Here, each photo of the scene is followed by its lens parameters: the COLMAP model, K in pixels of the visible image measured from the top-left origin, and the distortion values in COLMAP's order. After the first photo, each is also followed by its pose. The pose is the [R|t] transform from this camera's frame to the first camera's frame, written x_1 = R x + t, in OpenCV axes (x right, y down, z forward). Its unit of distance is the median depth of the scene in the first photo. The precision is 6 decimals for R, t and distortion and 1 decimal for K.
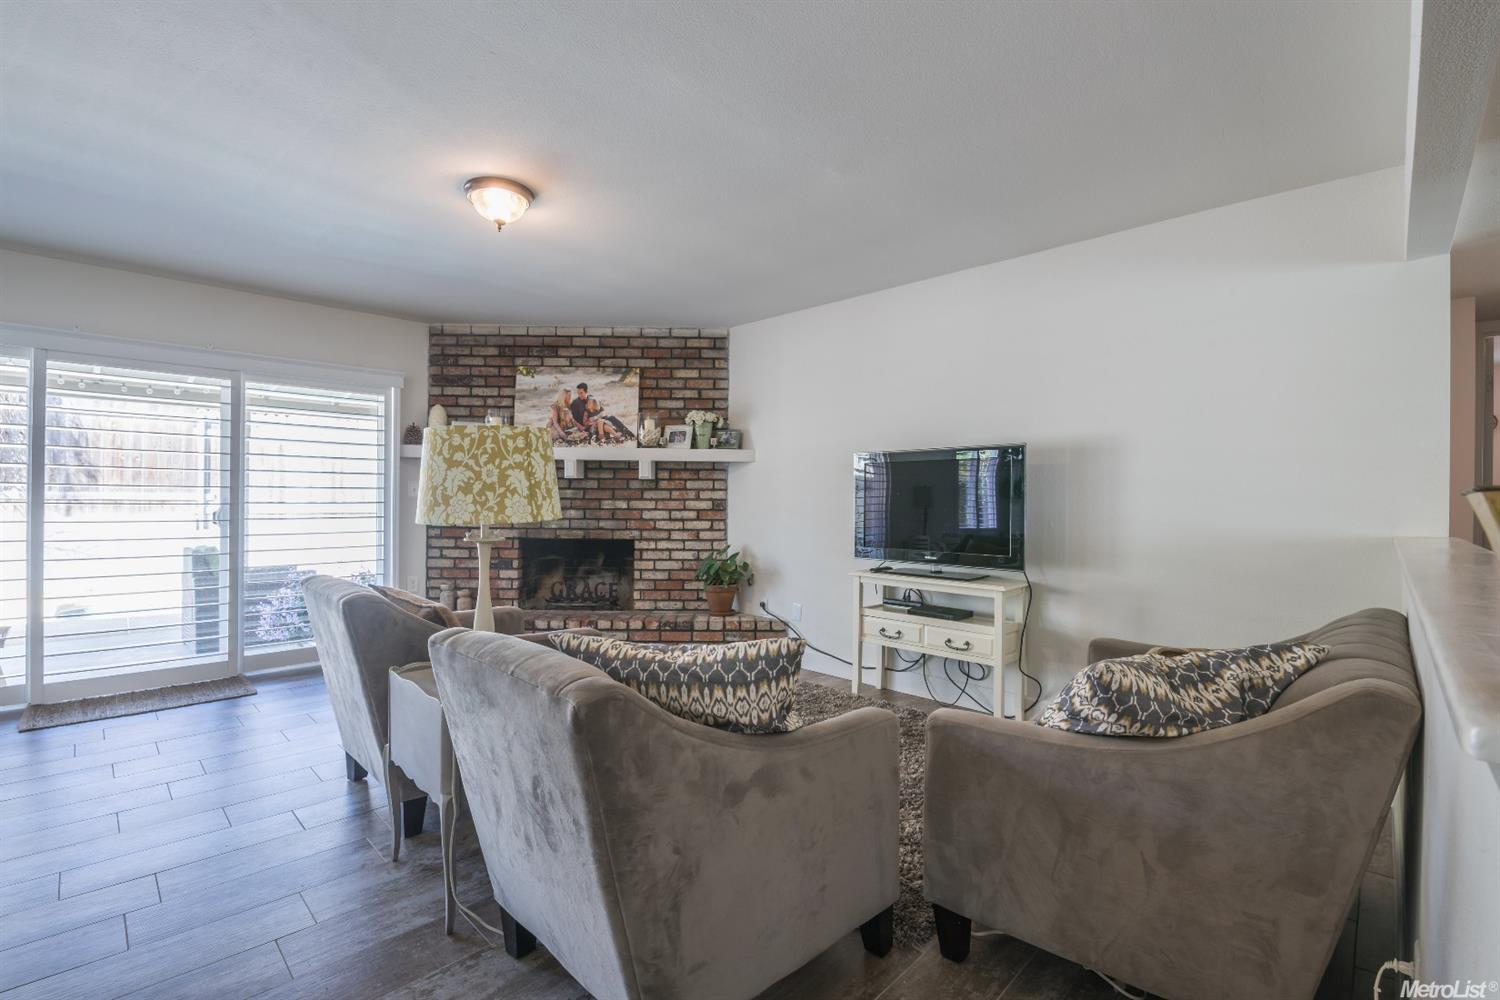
lens RADIAL K [[666.0, 0, 740.3], [0, 666.0, 495.0], [0, 0, 1]] dist [-0.001635, -0.010610]
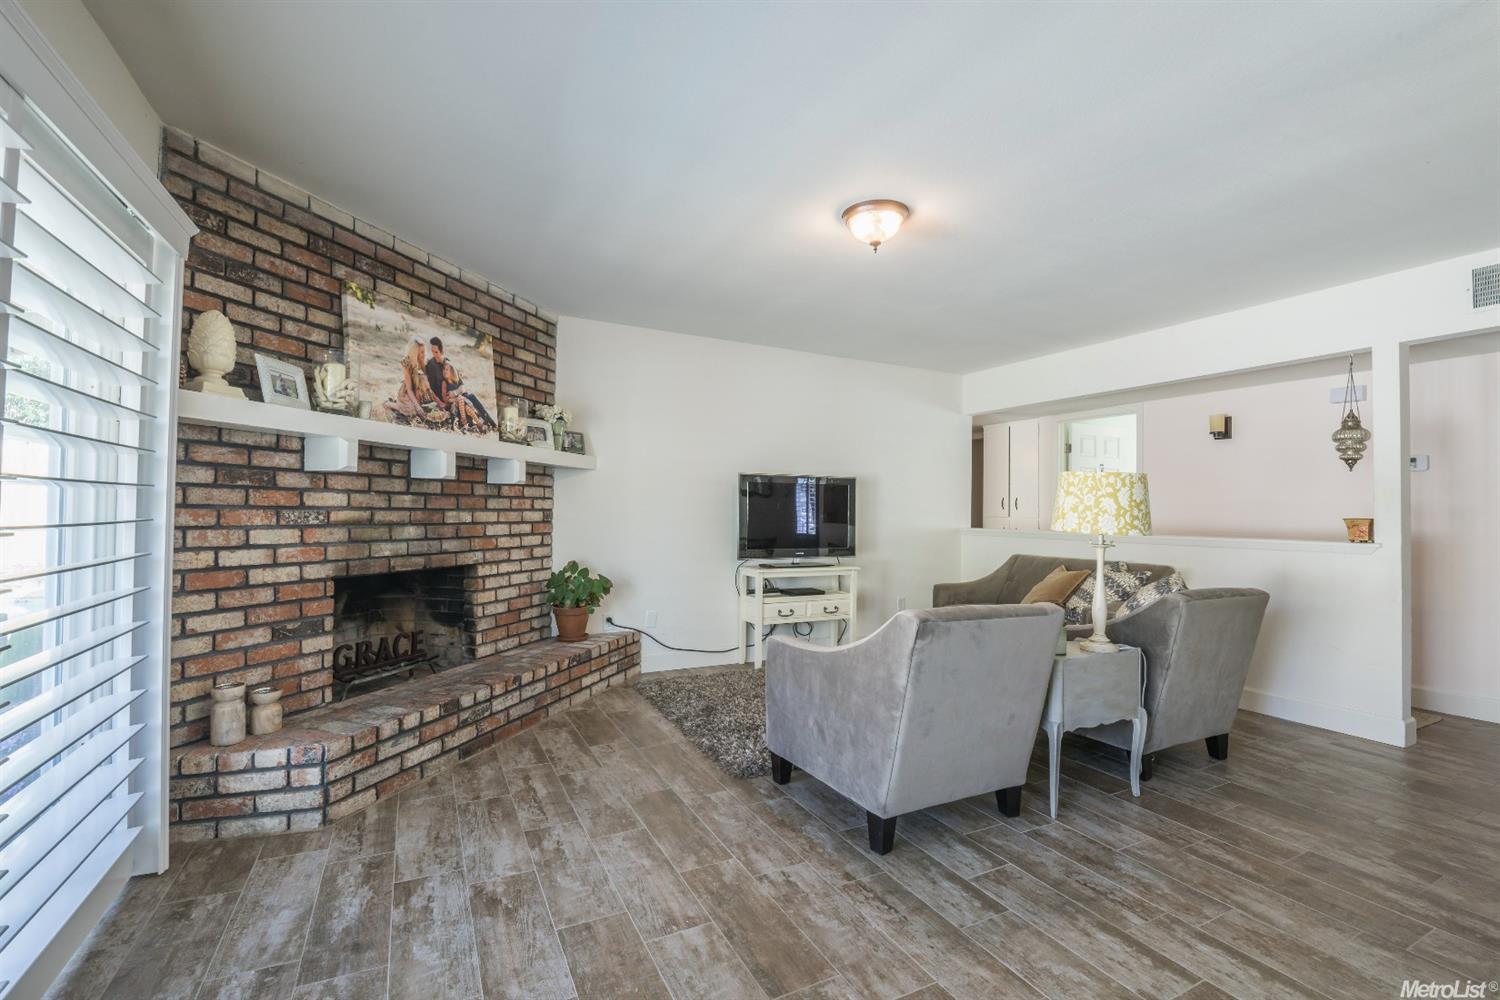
lens RADIAL K [[666.0, 0, 740.3], [0, 666.0, 495.0], [0, 0, 1]] dist [-0.001635, -0.010610]
pose [[0.313454, 0.018533, 0.949423, -0.772883], [-0.014512, 0.999786, -0.014725, -0.003251], [-0.949493, -0.009163, 0.313656, 0.492386]]
